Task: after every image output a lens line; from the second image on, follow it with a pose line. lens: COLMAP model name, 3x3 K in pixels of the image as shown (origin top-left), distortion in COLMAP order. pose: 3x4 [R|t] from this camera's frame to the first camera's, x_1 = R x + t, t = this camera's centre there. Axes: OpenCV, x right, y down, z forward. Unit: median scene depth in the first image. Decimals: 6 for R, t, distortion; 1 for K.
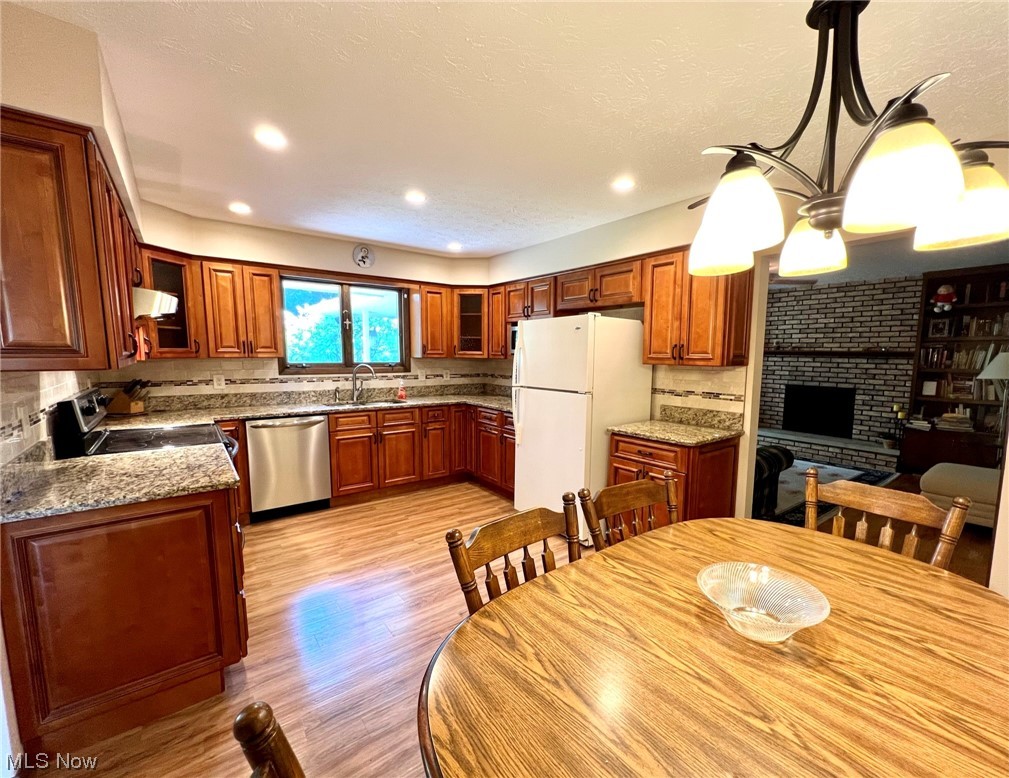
lens RADIAL K [[433.2, 0, 537.1], [0, 433.2, 403.1], [0, 0, 1]] dist [-0.000715, 0.000212]
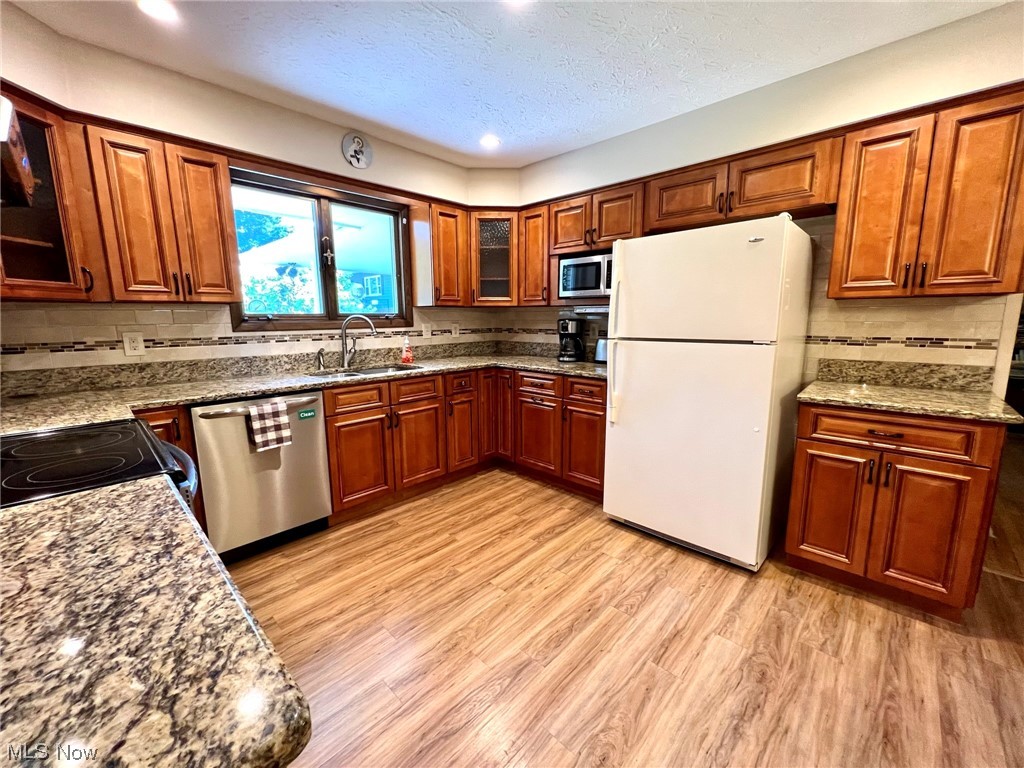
lens RADIAL K [[411.3, 0, 509.6], [0, 411.3, 382.3], [0, 0, 1]] dist [-0.001871, 0.000545]
pose [[0.992209, -0.037308, 0.118866, -0.233352], [0.032094, 0.998449, 0.045488, -0.003442], [-0.120379, -0.041319, 0.991868, 0.300325]]
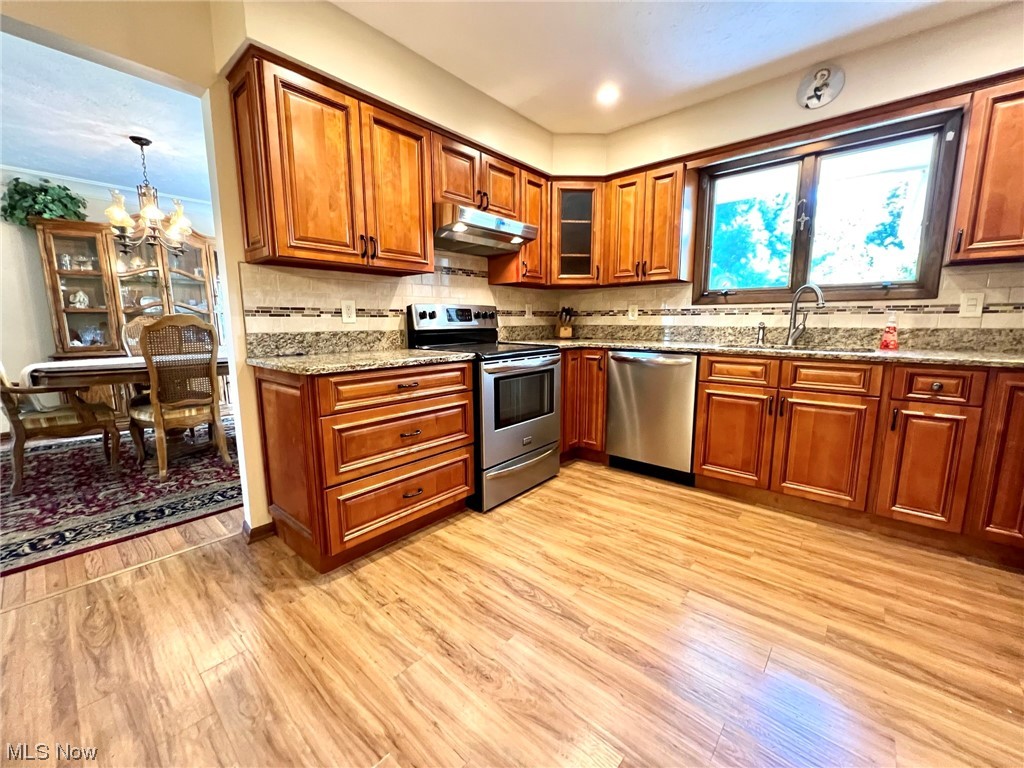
lens RADIAL K [[411.3, 0, 509.6], [0, 411.3, 382.3], [0, 0, 1]] dist [-0.001871, 0.000545]
pose [[0.169066, 0.135124, -0.976298, 0.097452], [-0.109672, 0.986985, 0.117611, 0.021266], [0.979484, 0.087188, 0.181685, 0.492970]]
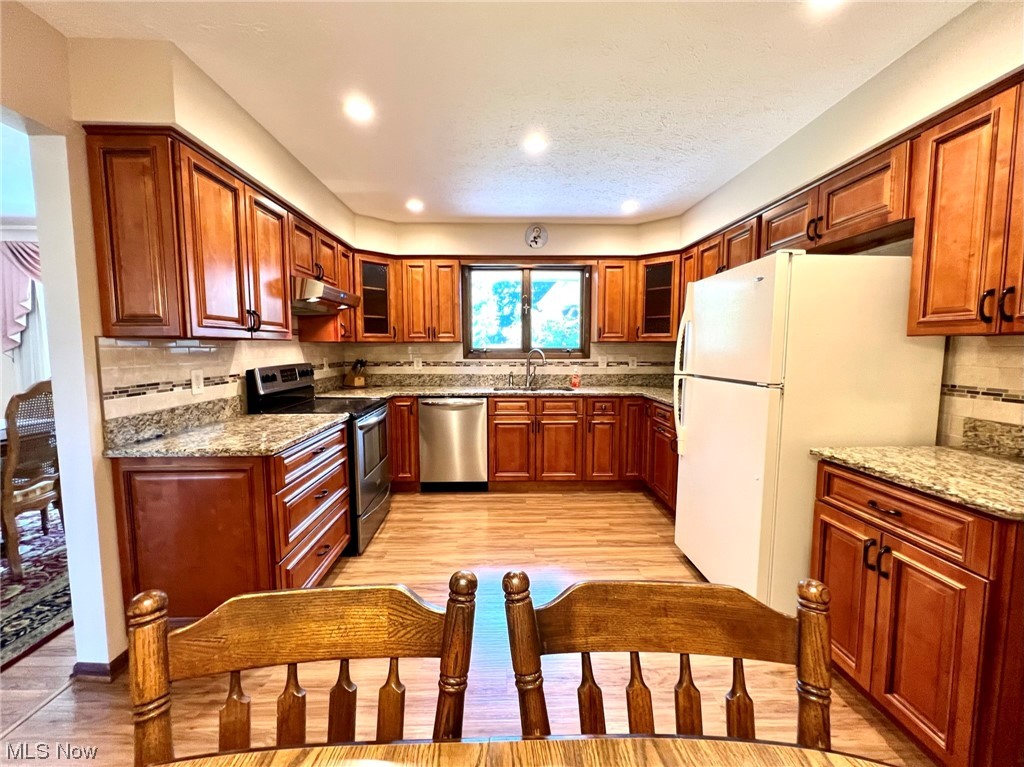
lens RADIAL K [[420.9, 0, 509.3], [0, 420.9, 381.9], [0, 0, 1]] dist [-0.002922, -0.000004]
pose [[0.791487, 0.039082, -0.609935, 0.124157], [-0.061829, 0.997954, -0.016289, 0.002351], [0.608051, 0.050604, 0.792284, 0.217928]]
